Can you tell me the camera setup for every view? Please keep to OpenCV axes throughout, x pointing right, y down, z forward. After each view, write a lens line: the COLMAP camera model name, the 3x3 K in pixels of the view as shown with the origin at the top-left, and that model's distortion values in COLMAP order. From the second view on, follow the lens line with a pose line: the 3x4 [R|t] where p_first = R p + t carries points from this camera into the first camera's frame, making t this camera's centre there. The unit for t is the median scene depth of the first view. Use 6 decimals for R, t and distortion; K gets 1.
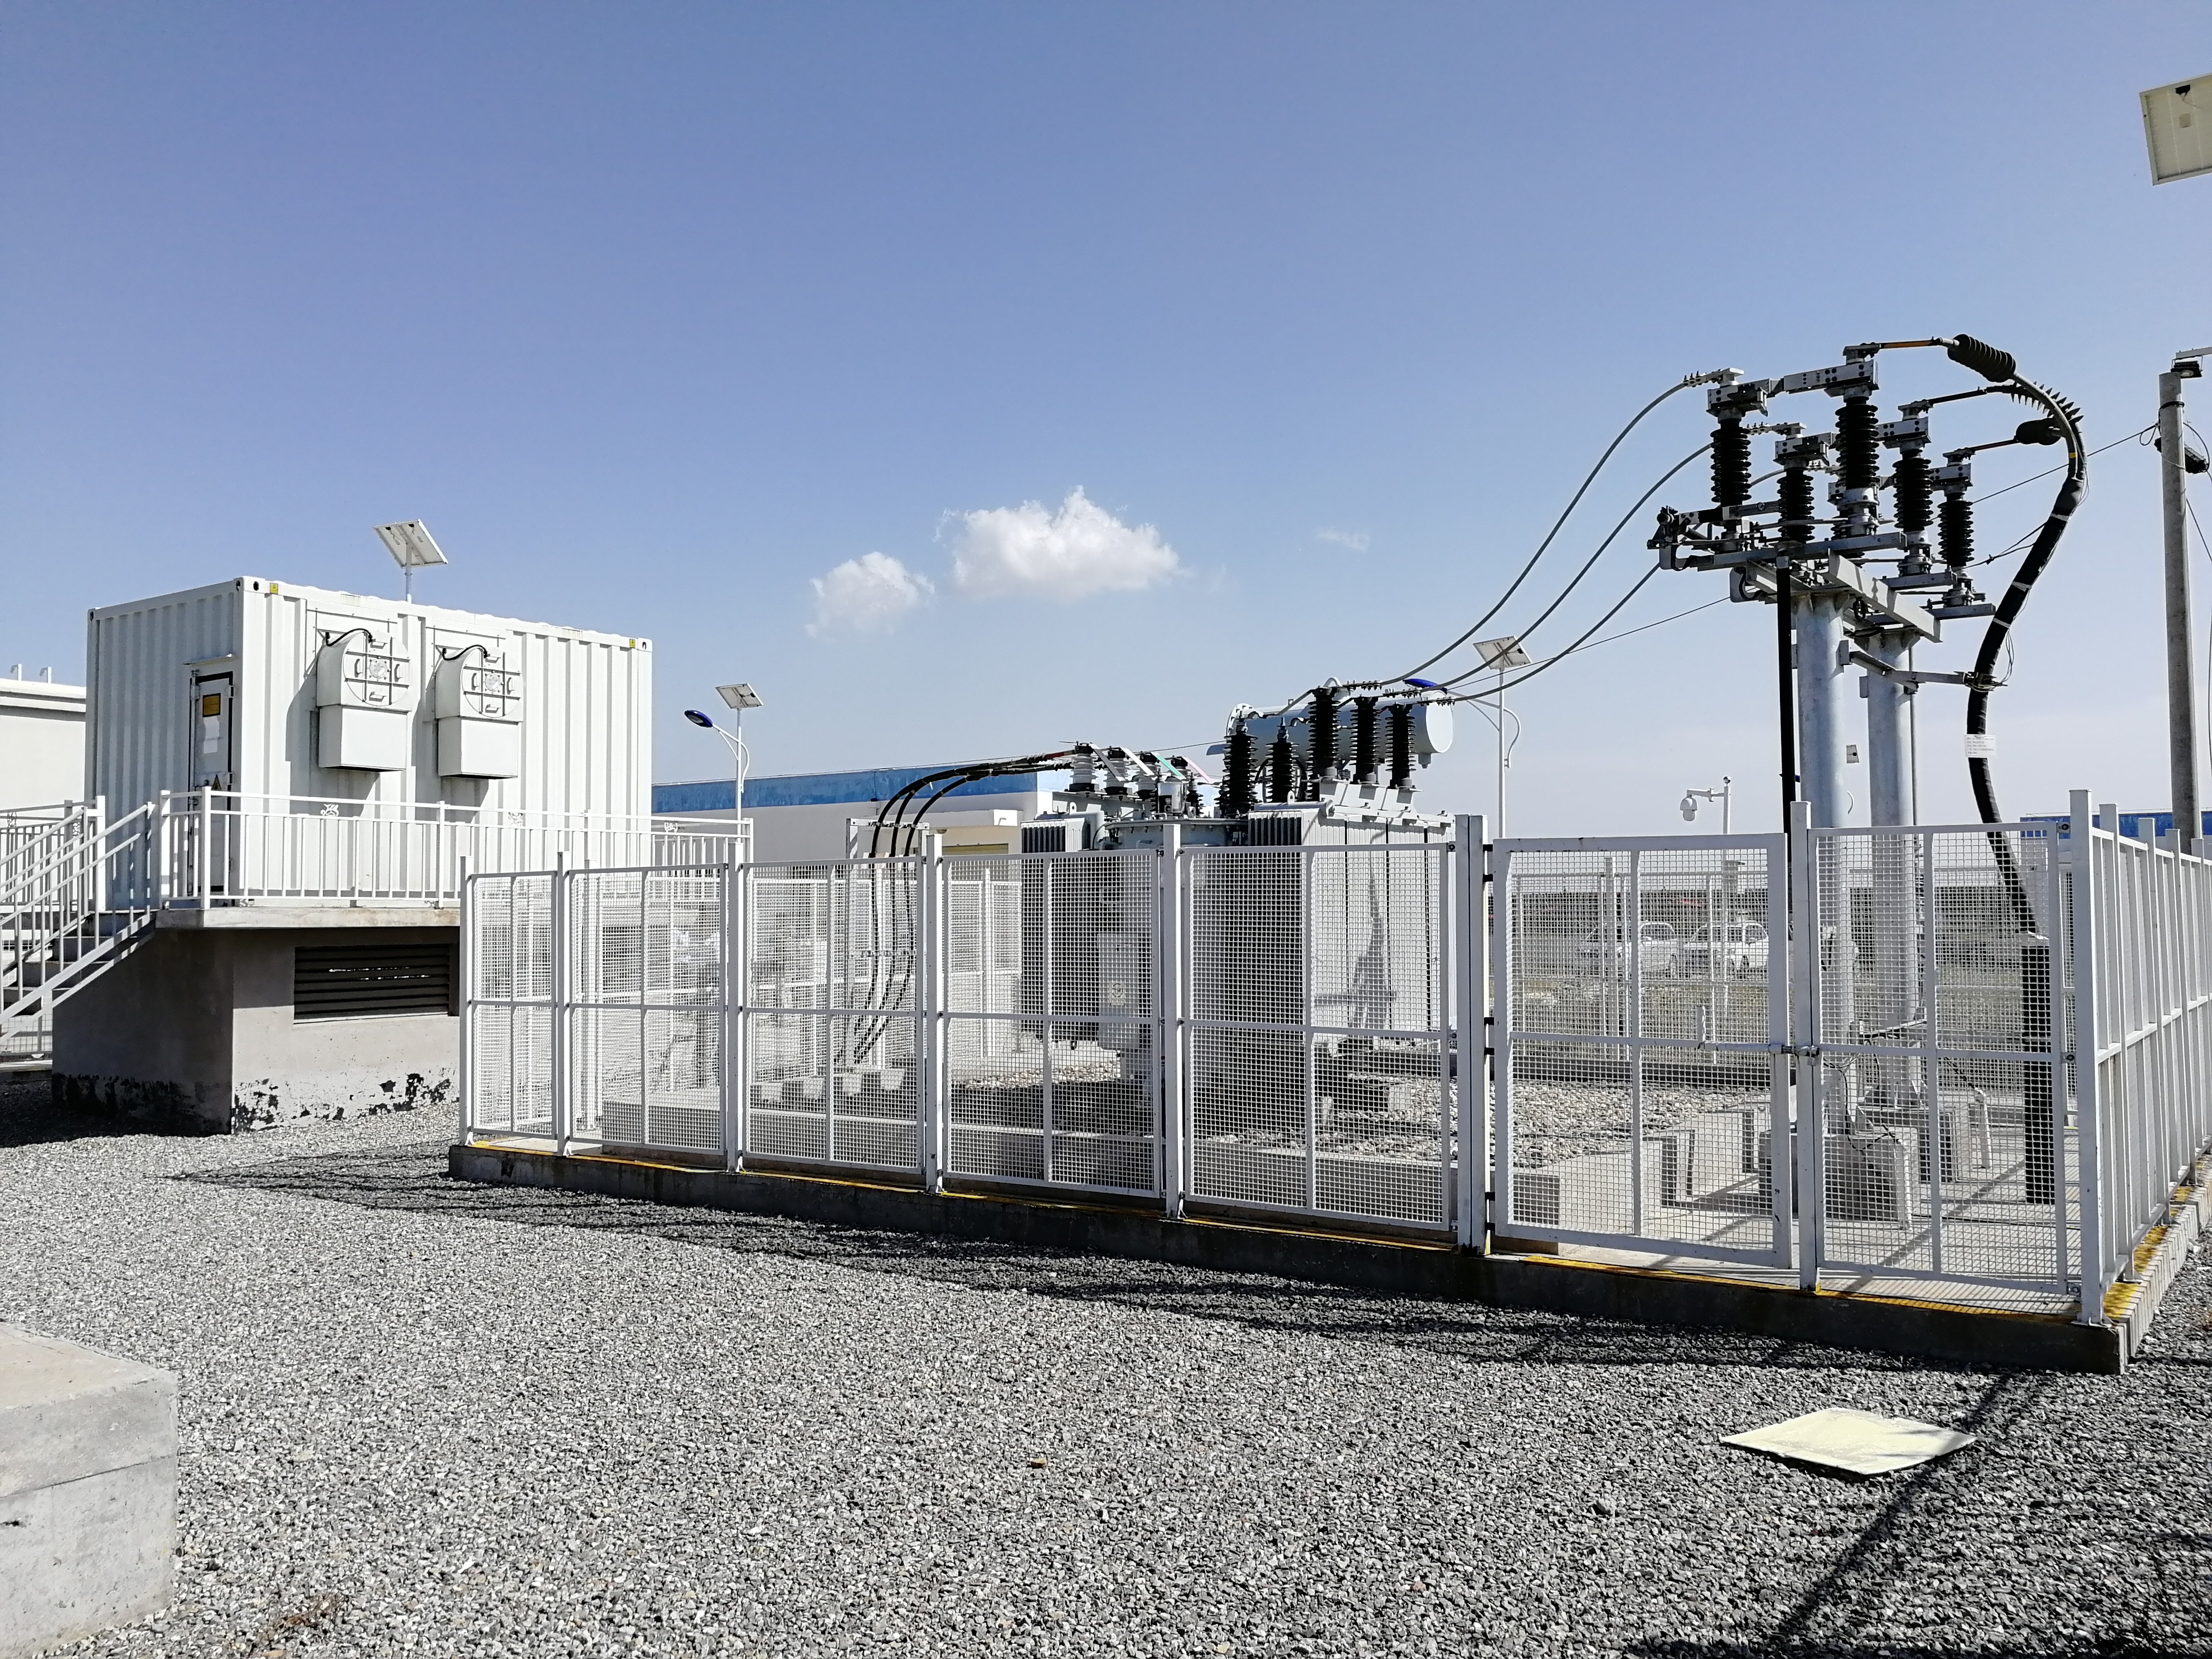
lens RADIAL K [[1744.3, 0, 1106.0], [0, 1744.3, 829.5], [0, 0, 1]] dist [0.075677, -0.112689]
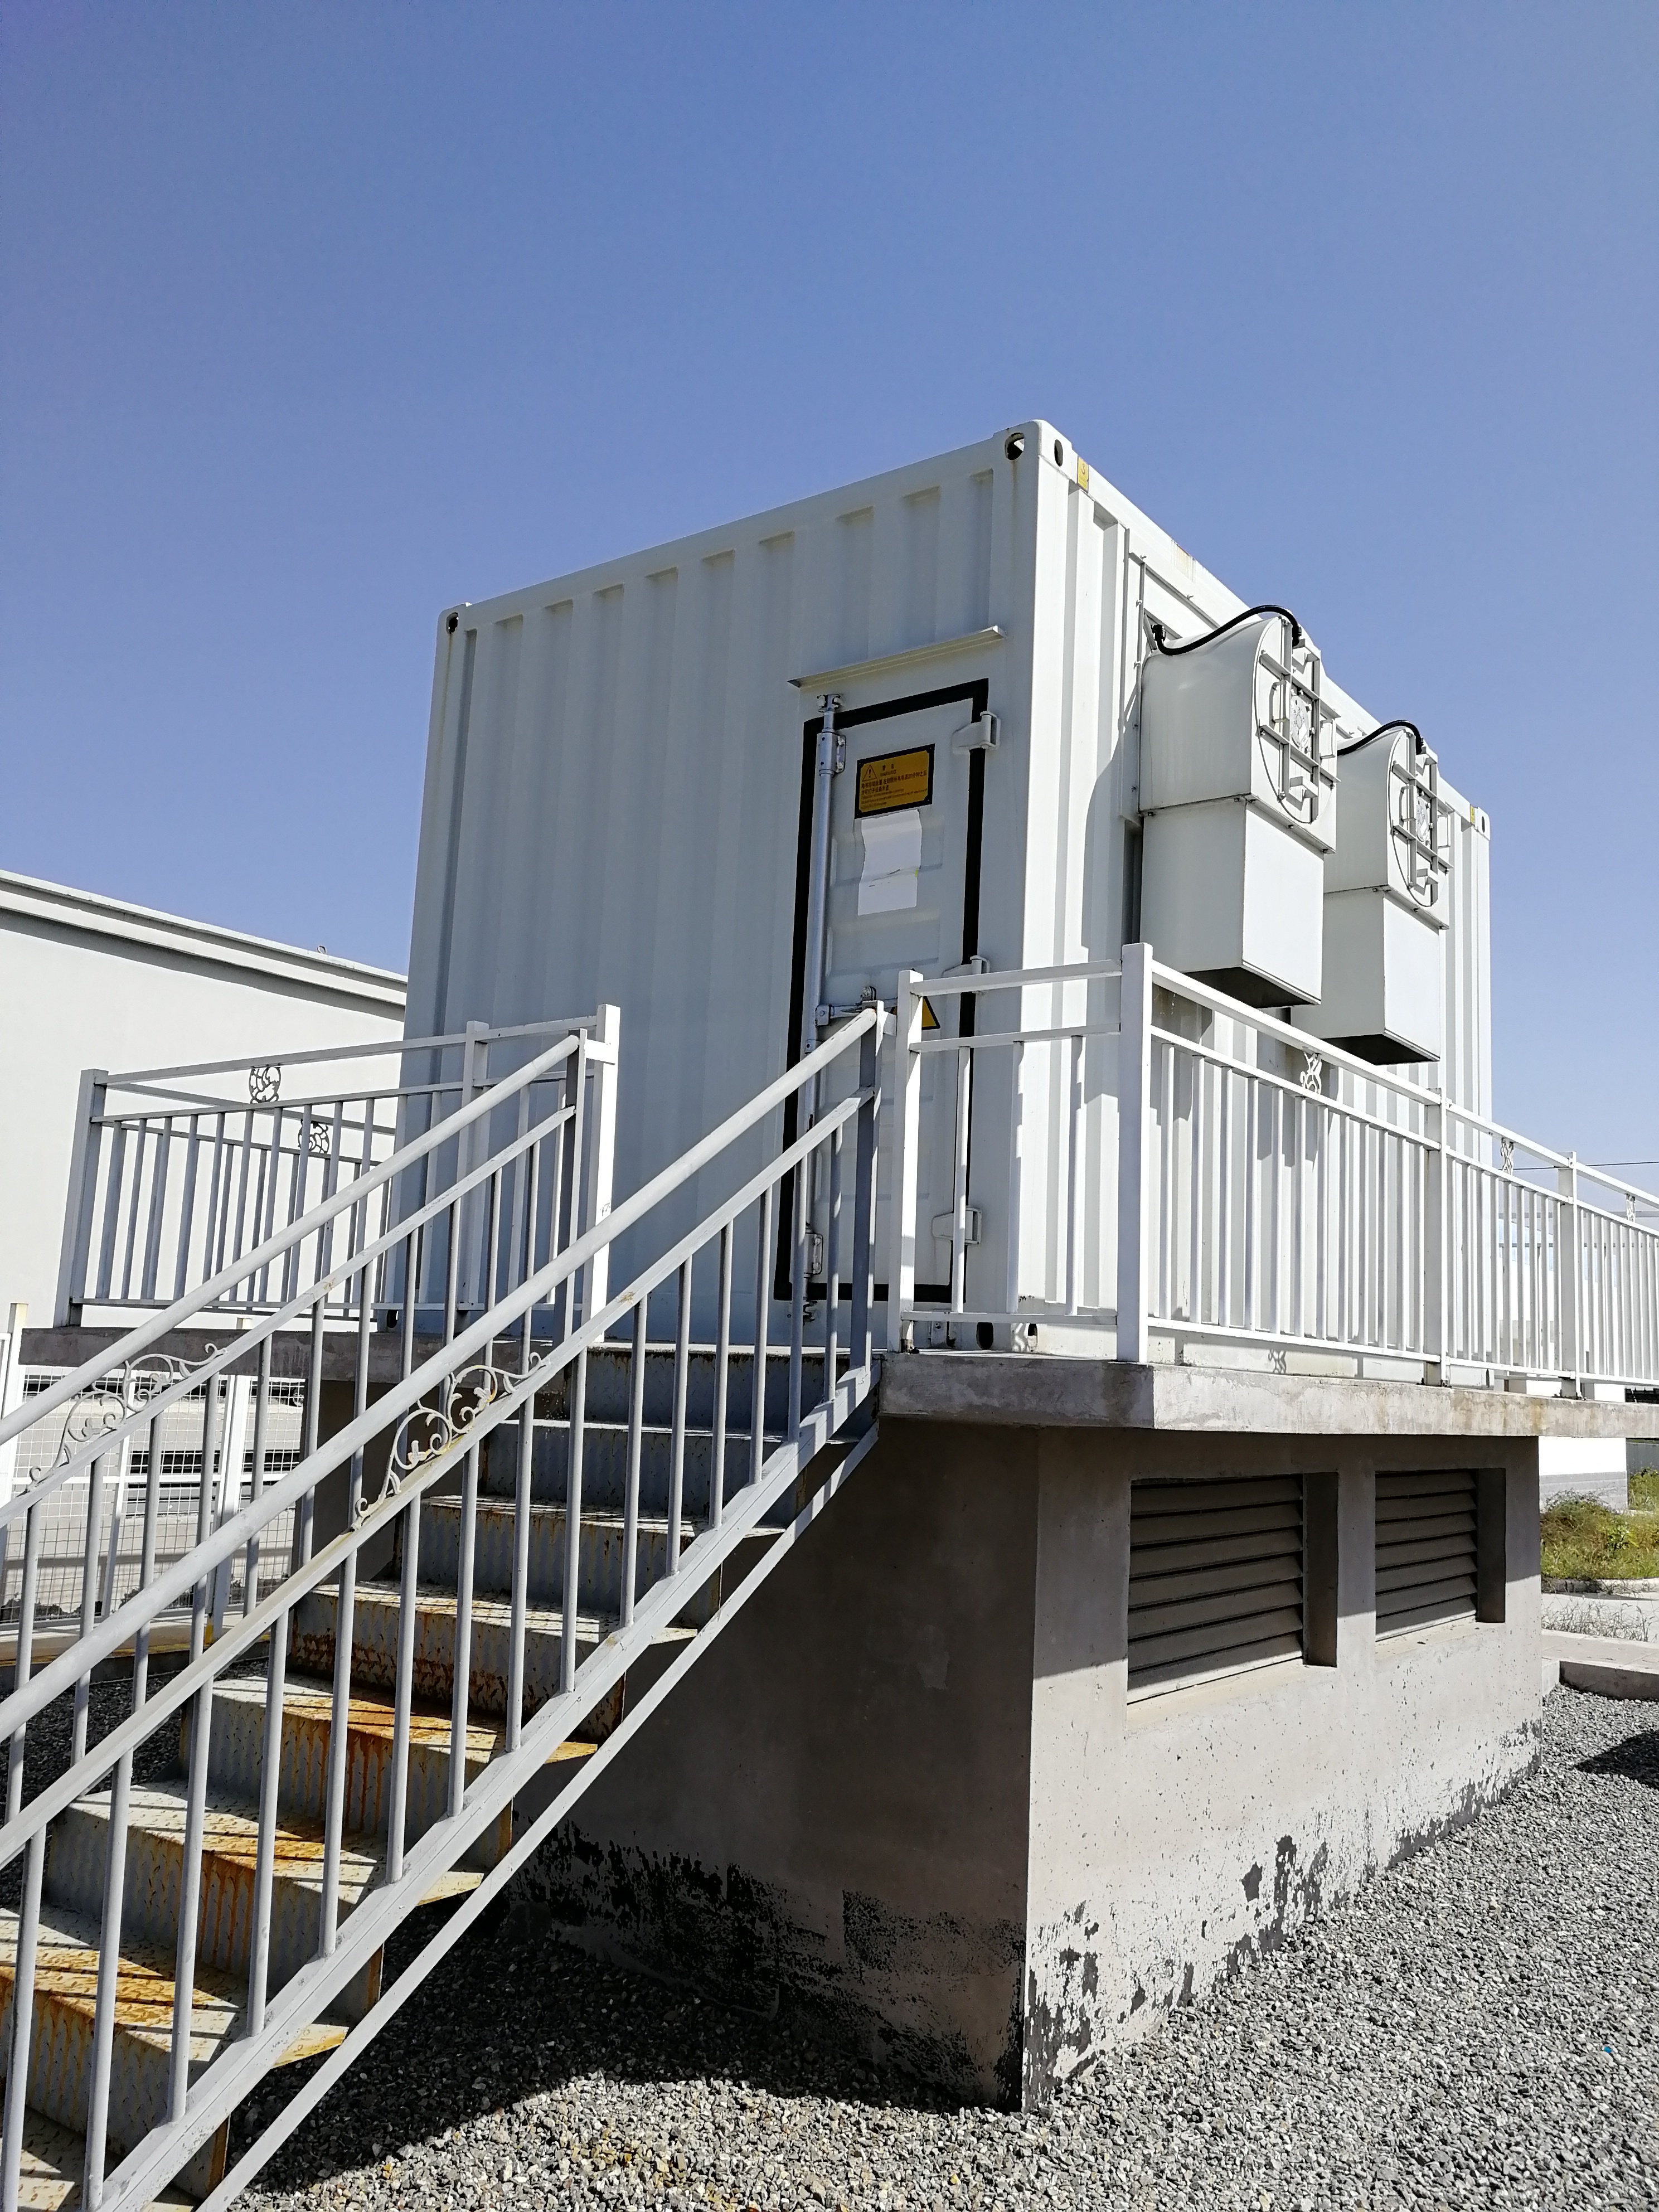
lens RADIAL K [[1744.3, 0, 825.2], [0, 1744.3, 1088.2], [0, 0, 1]] dist [0.075677, -0.112689]
pose [[0.998332, 0.048727, -0.030972, -0.515639], [-0.051820, 0.992743, -0.108519, 0.032151], [0.025460, 0.109943, 0.993612, 0.661917]]
